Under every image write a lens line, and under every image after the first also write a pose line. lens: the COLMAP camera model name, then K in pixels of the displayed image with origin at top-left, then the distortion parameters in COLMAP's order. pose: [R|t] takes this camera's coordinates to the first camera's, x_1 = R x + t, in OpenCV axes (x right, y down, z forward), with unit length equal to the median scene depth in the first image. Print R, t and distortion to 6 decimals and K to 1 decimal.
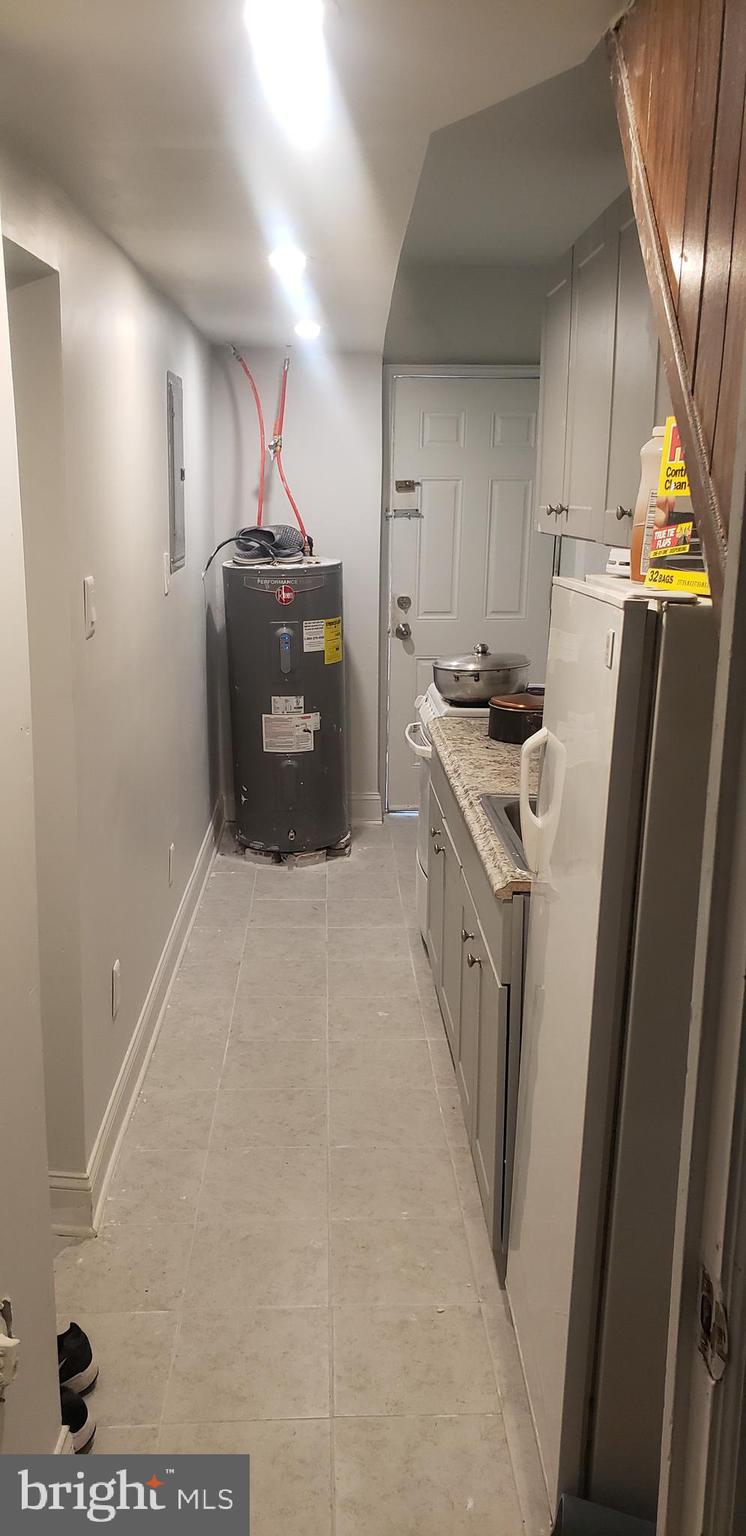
lens RADIAL K [[1179.7, 0, 360.8], [0, 1179.7, 767.9], [0, 0, 1]] dist [0.140150, 0.000426]
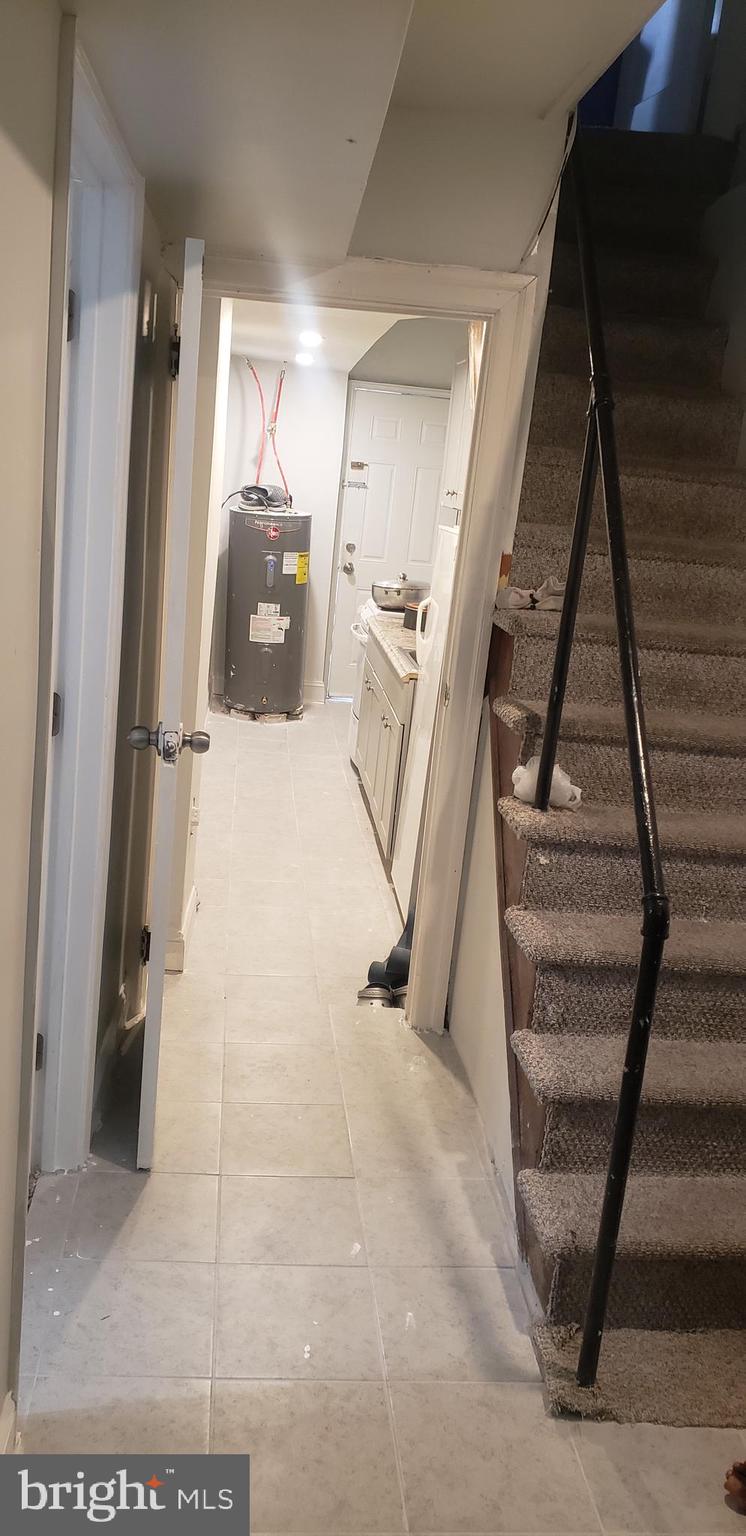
lens RADIAL K [[1179.7, 0, 380.0], [0, 1179.7, 771.1], [0, 0, 1]] dist [0.140150, 0.000426]
pose [[0.993591, 0.066327, 0.091525, -0.045740], [-0.069036, 0.997255, 0.026752, 0.097489], [-0.089499, -0.032899, 0.995443, -0.478470]]
